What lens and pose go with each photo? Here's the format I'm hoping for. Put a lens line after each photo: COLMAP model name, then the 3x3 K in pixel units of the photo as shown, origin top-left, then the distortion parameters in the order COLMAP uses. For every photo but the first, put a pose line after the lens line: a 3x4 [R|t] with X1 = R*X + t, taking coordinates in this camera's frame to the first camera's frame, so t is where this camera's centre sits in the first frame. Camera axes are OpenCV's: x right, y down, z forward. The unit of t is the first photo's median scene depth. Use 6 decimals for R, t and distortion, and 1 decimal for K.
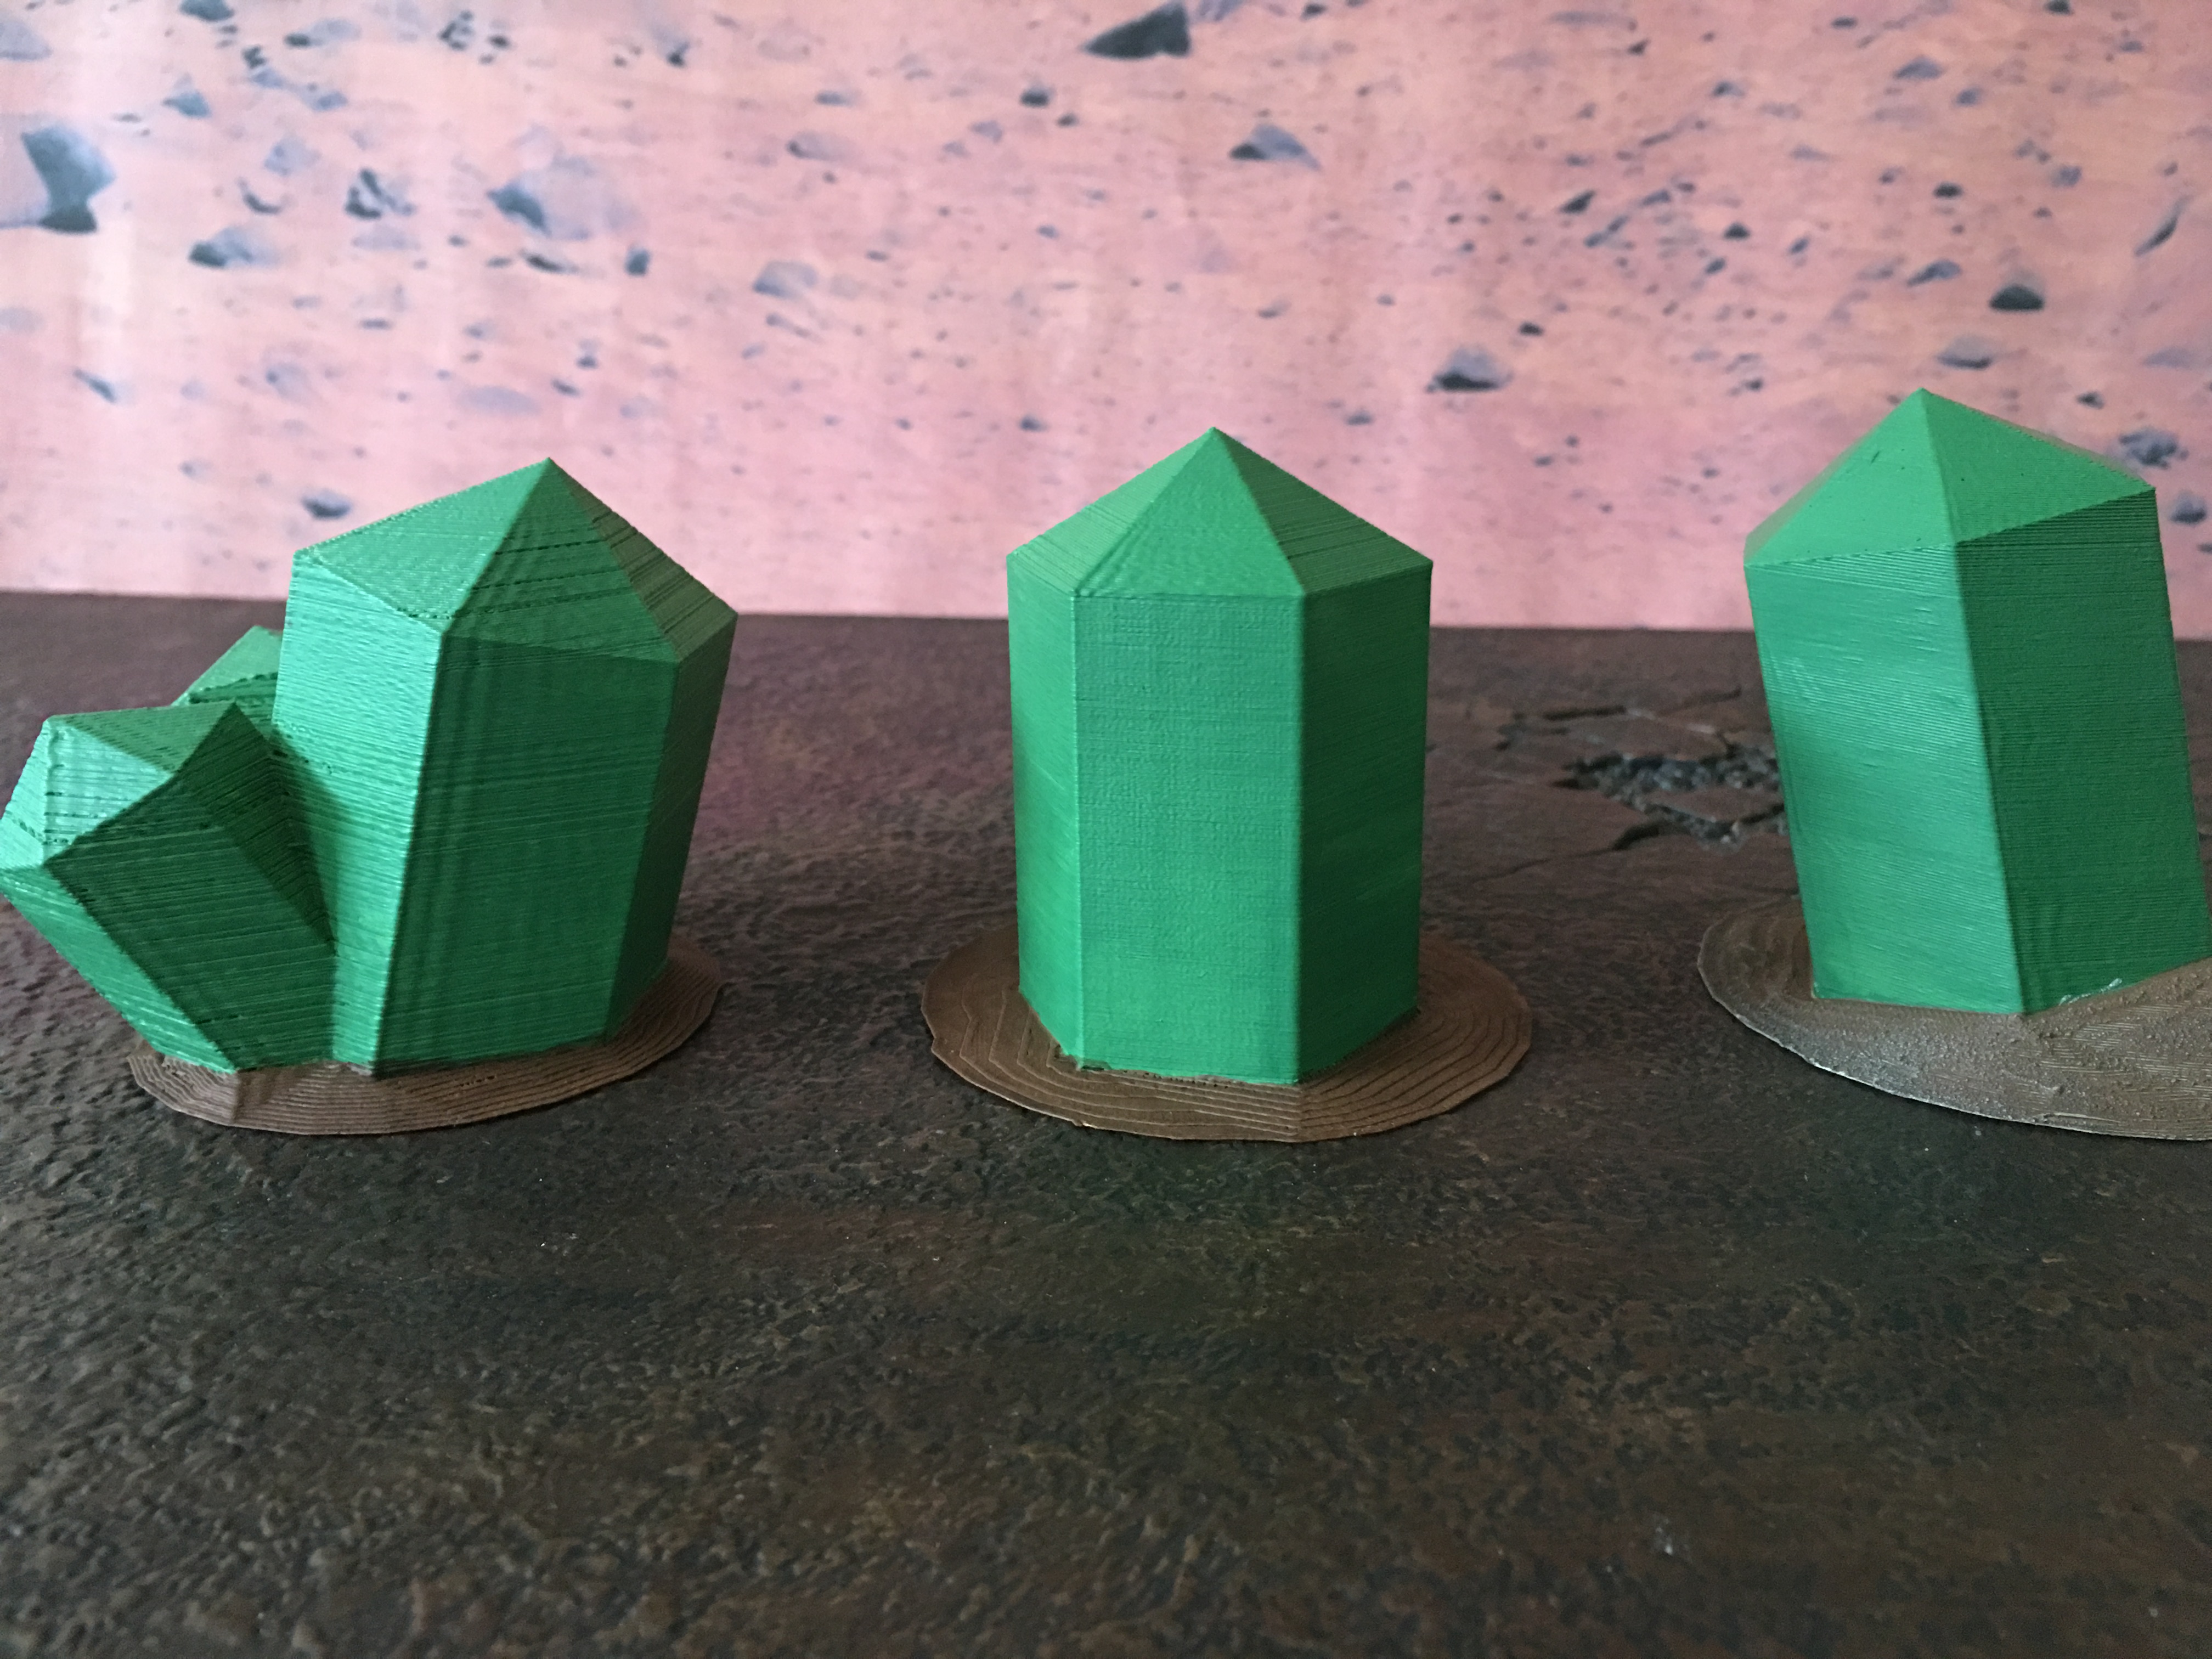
lens RADIAL K [[2045.6, 0, 1114.8], [0, 2045.6, 819.4], [0, 0, 1]] dist [0.074569, -0.164951]
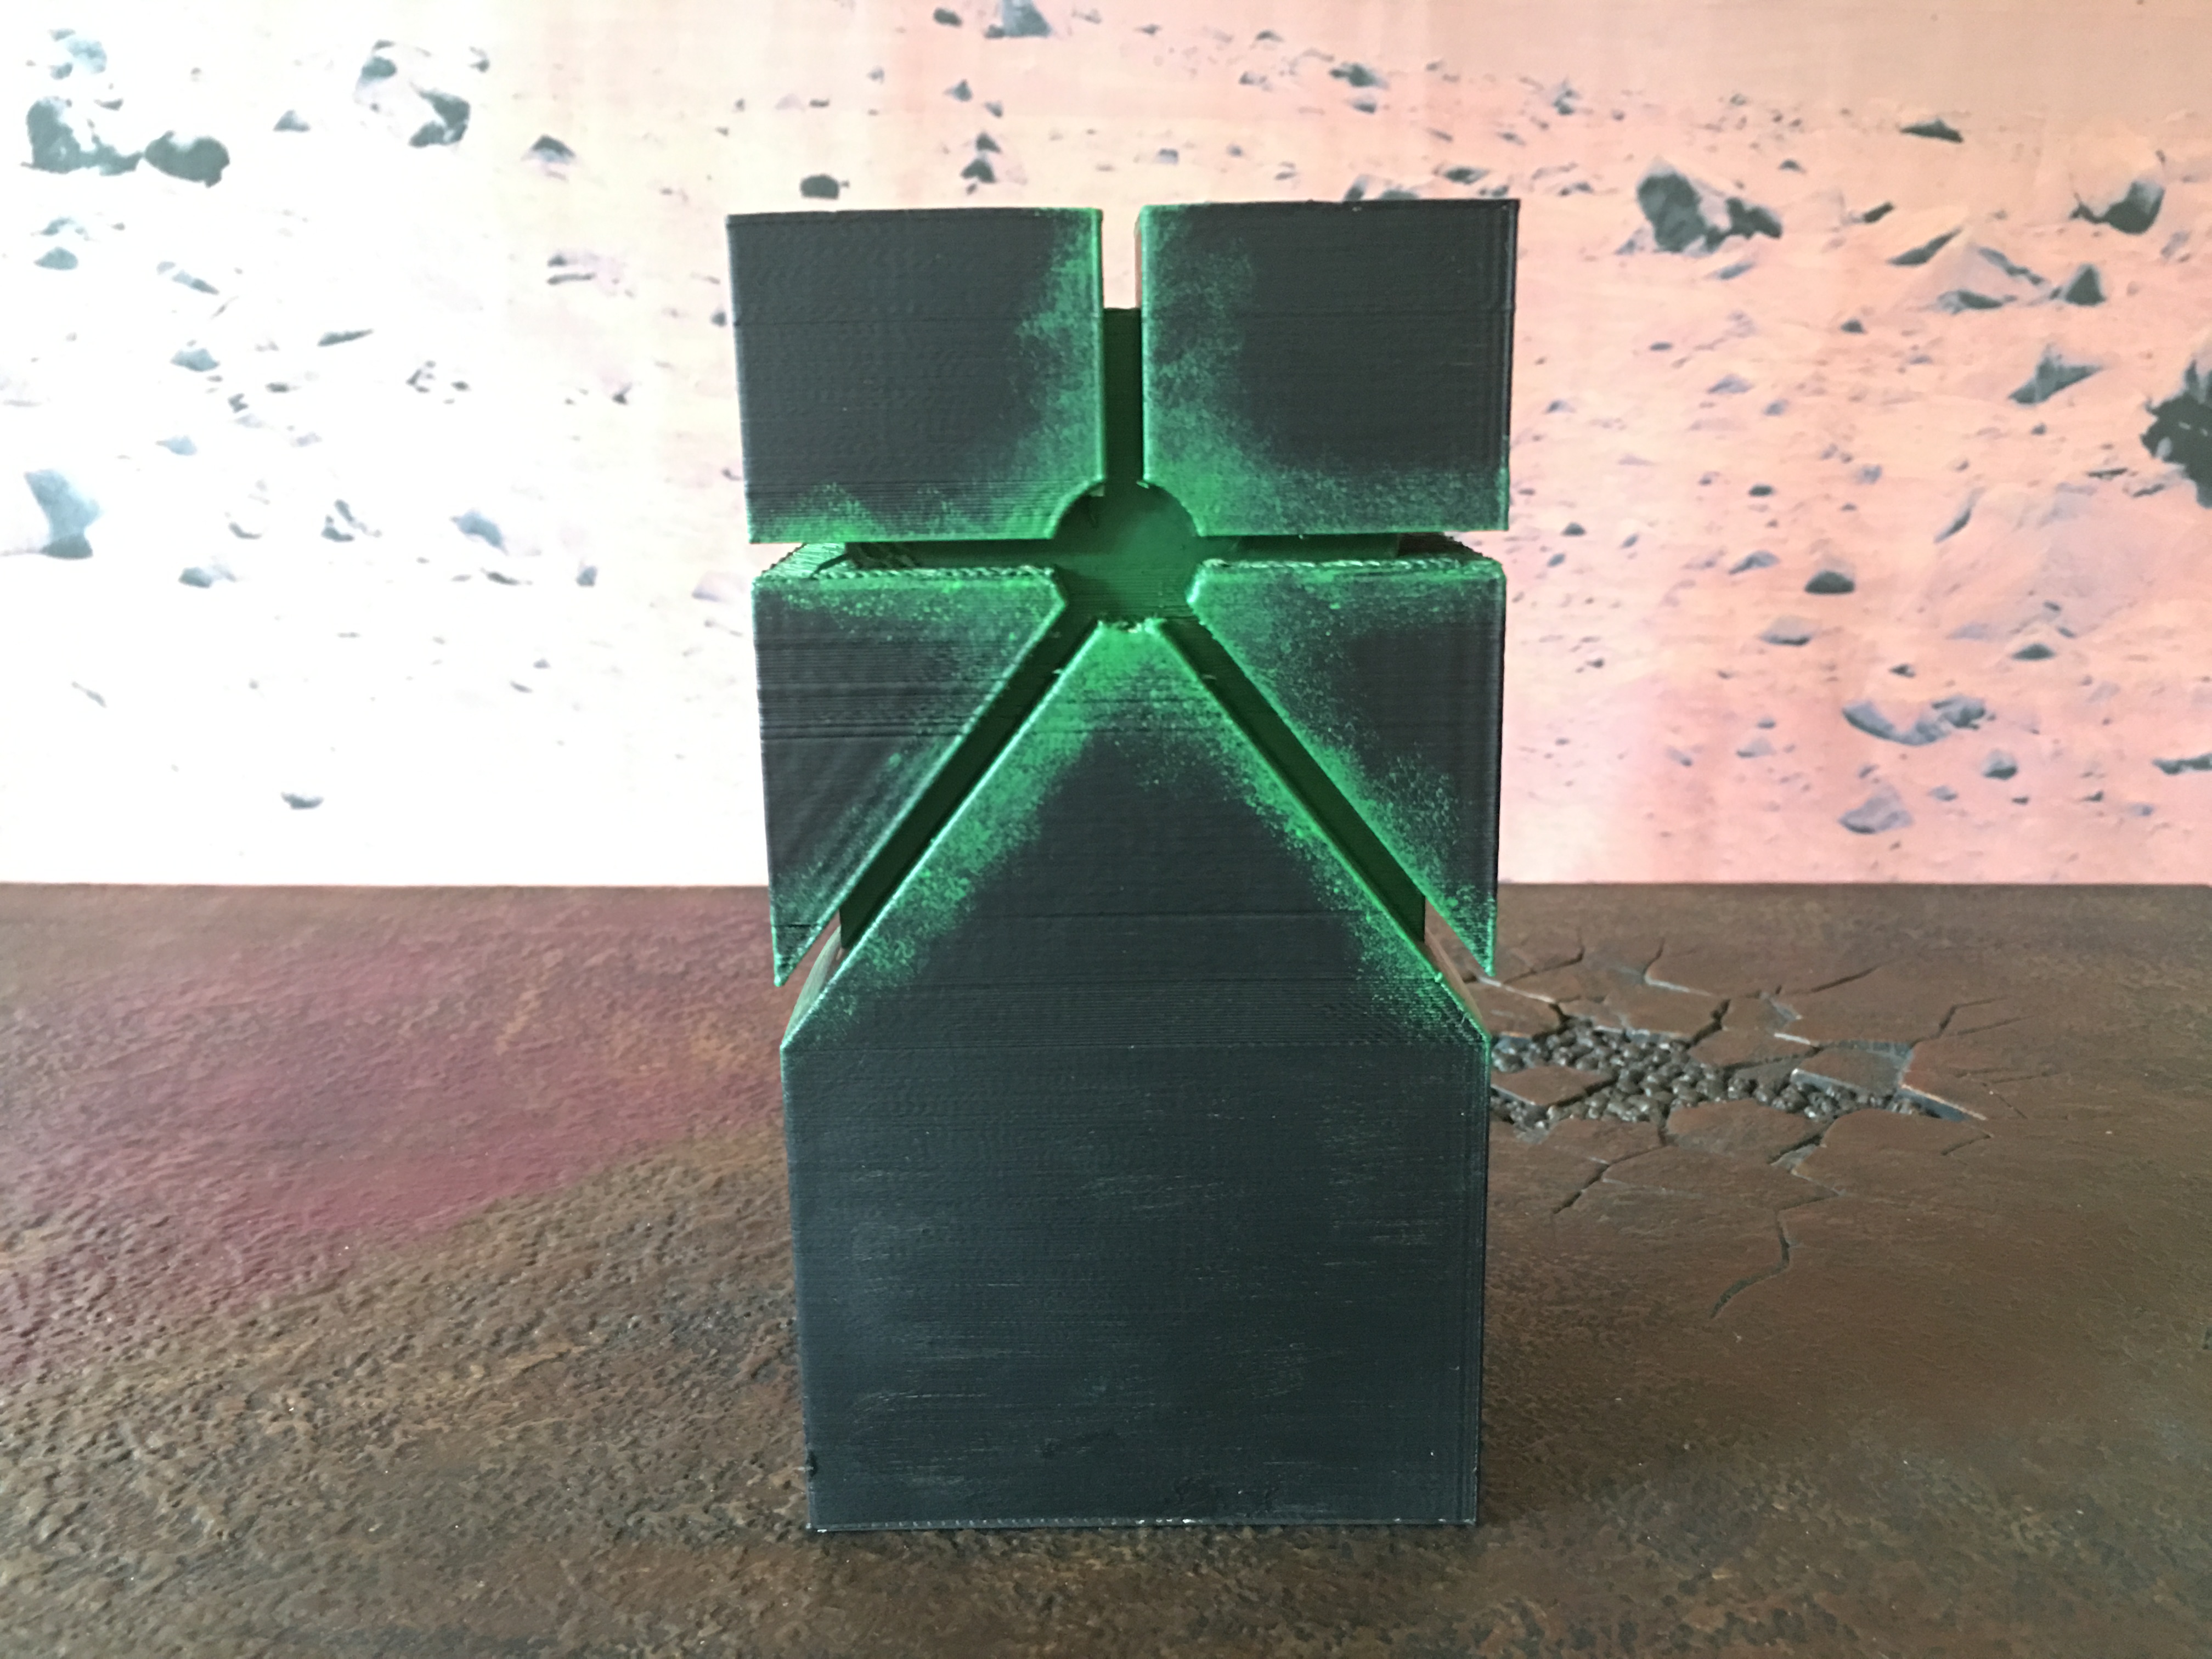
lens RADIAL K [[2052.2, 0, 1122.4], [0, 2052.2, 779.7], [0, 0, 1]] dist [0.061675, -0.123458]
pose [[0.999752, -0.021281, 0.006606, 0.088952], [0.021732, 0.996717, -0.077997, -0.129886], [-0.004925, 0.078121, 0.996932, -0.185076]]
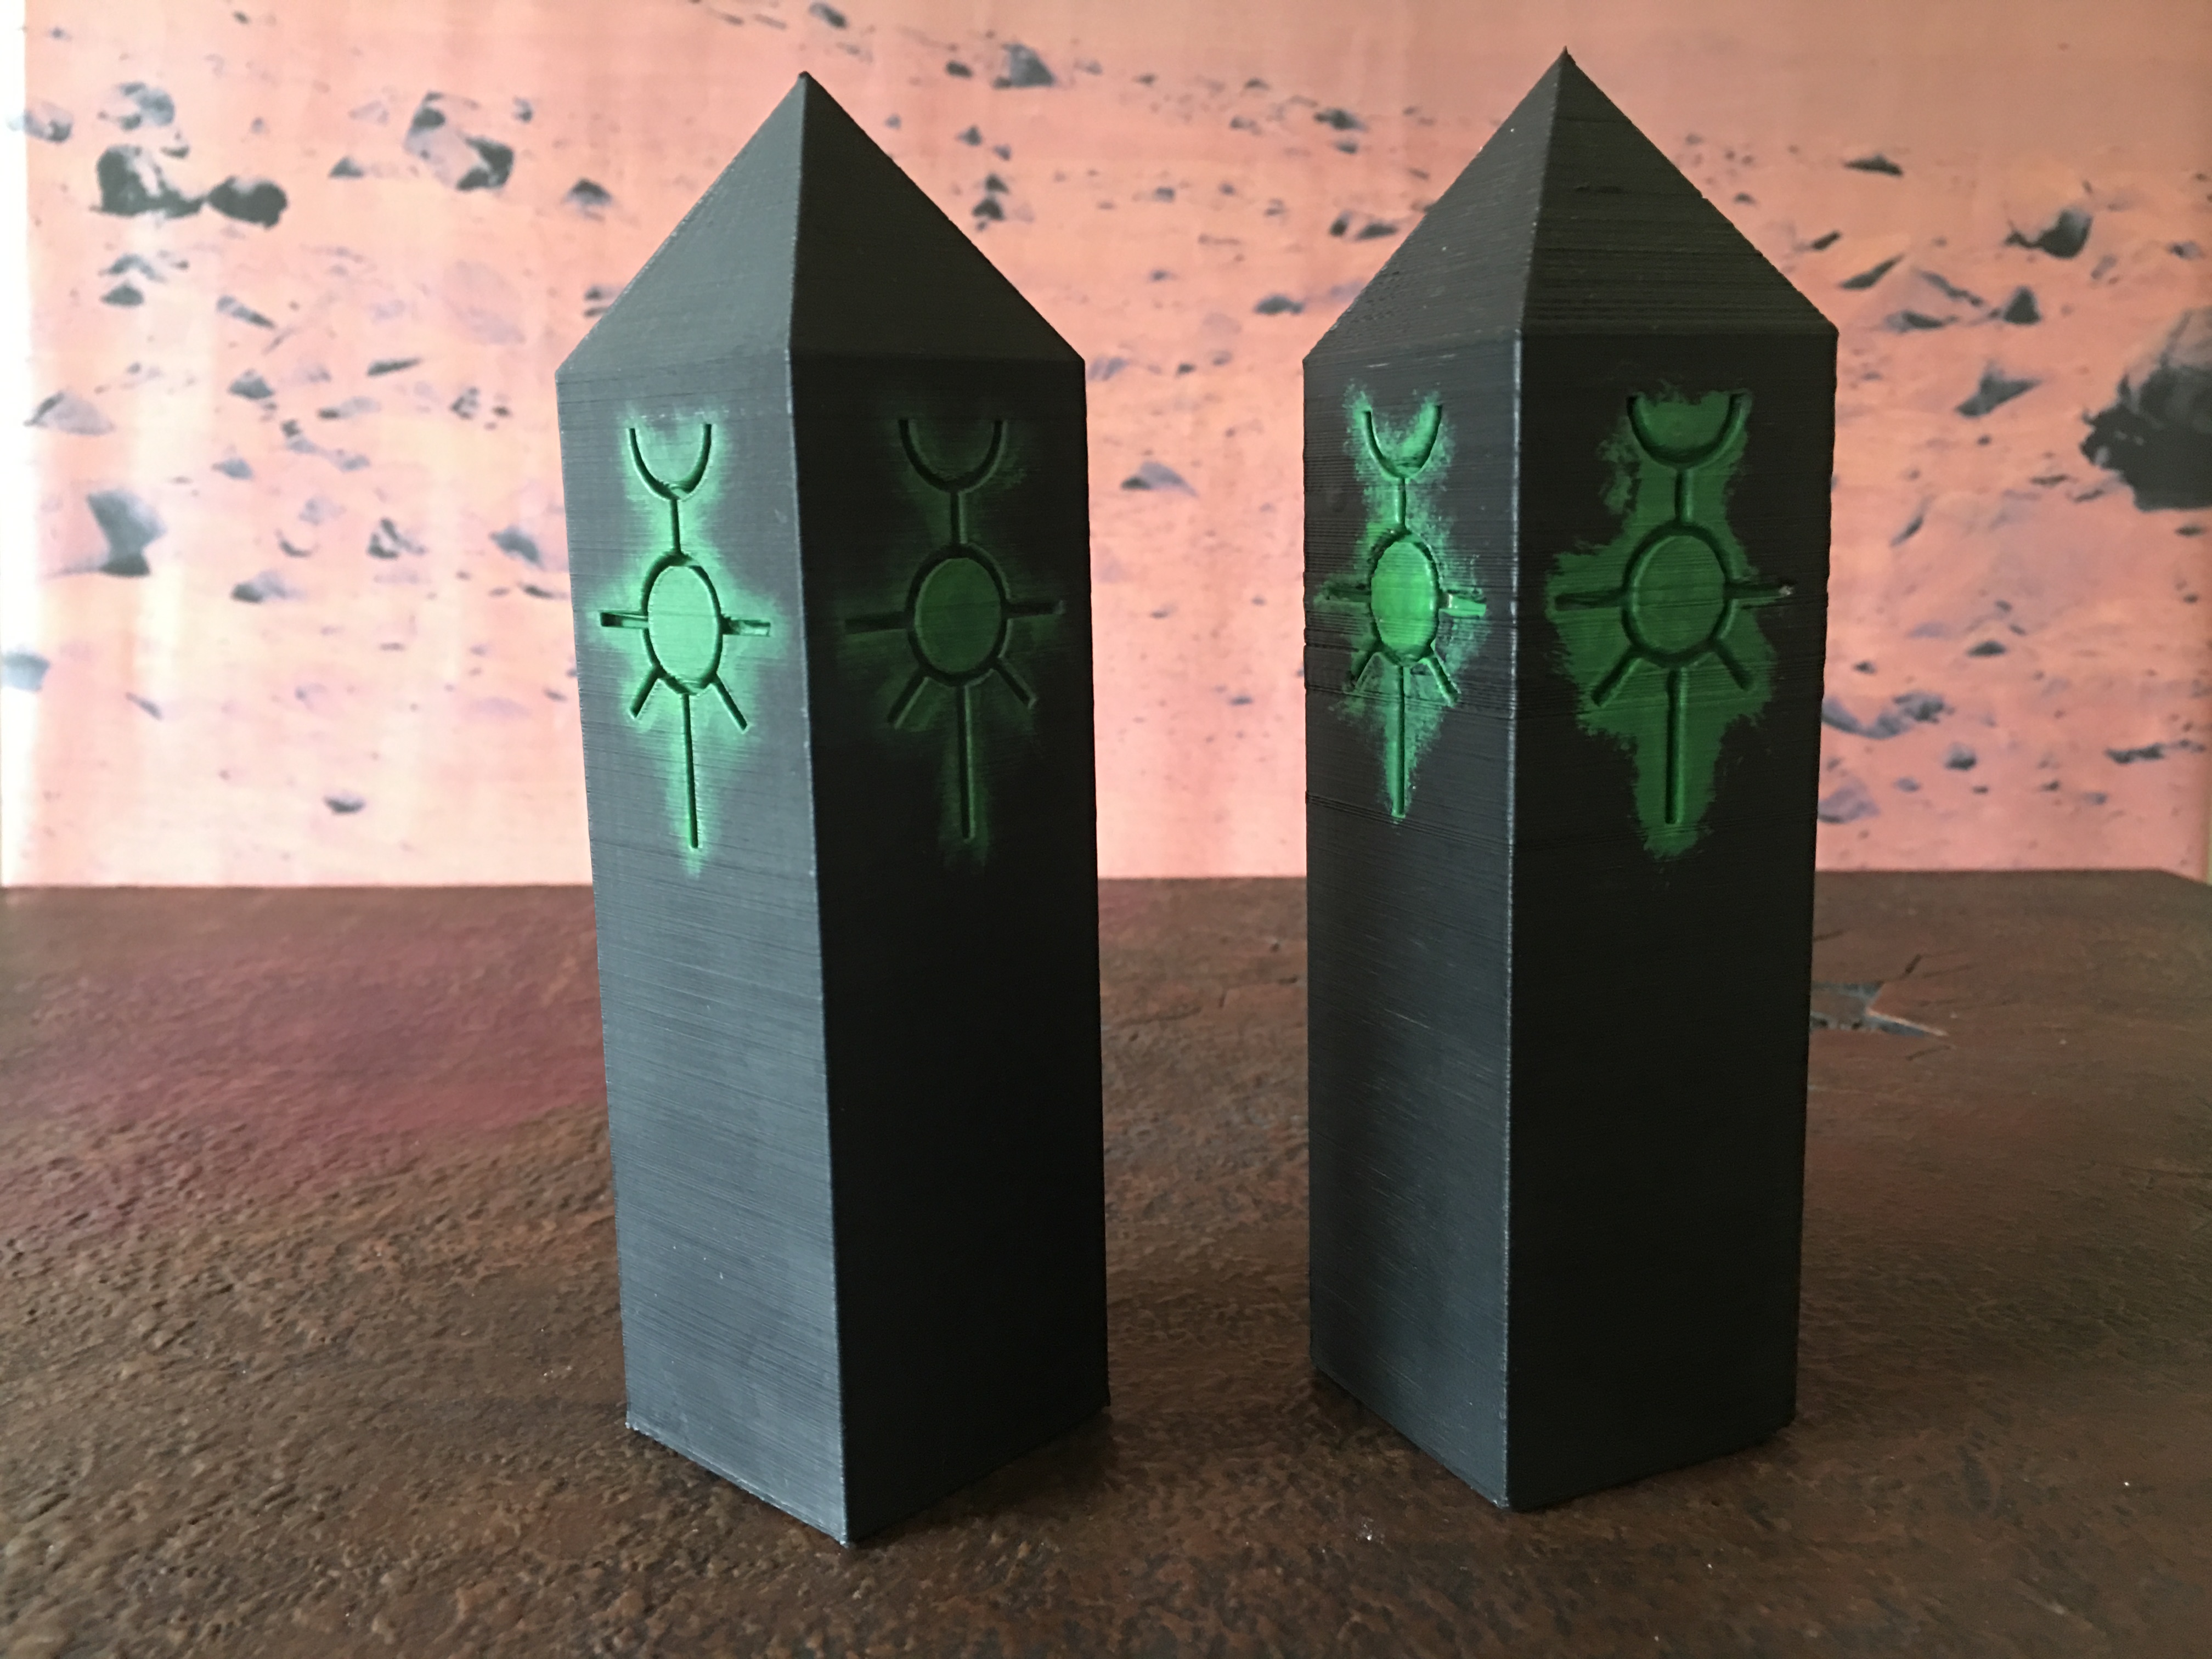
lens RADIAL K [[2066.3, 0, 1121.7], [0, 2066.3, 773.4], [0, 0, 1]] dist [0.062385, -0.124367]
pose [[0.999427, -0.030075, 0.015530, 0.061866], [0.032037, 0.988579, -0.147256, 0.030185], [-0.010924, 0.147669, 0.988977, -0.289346]]
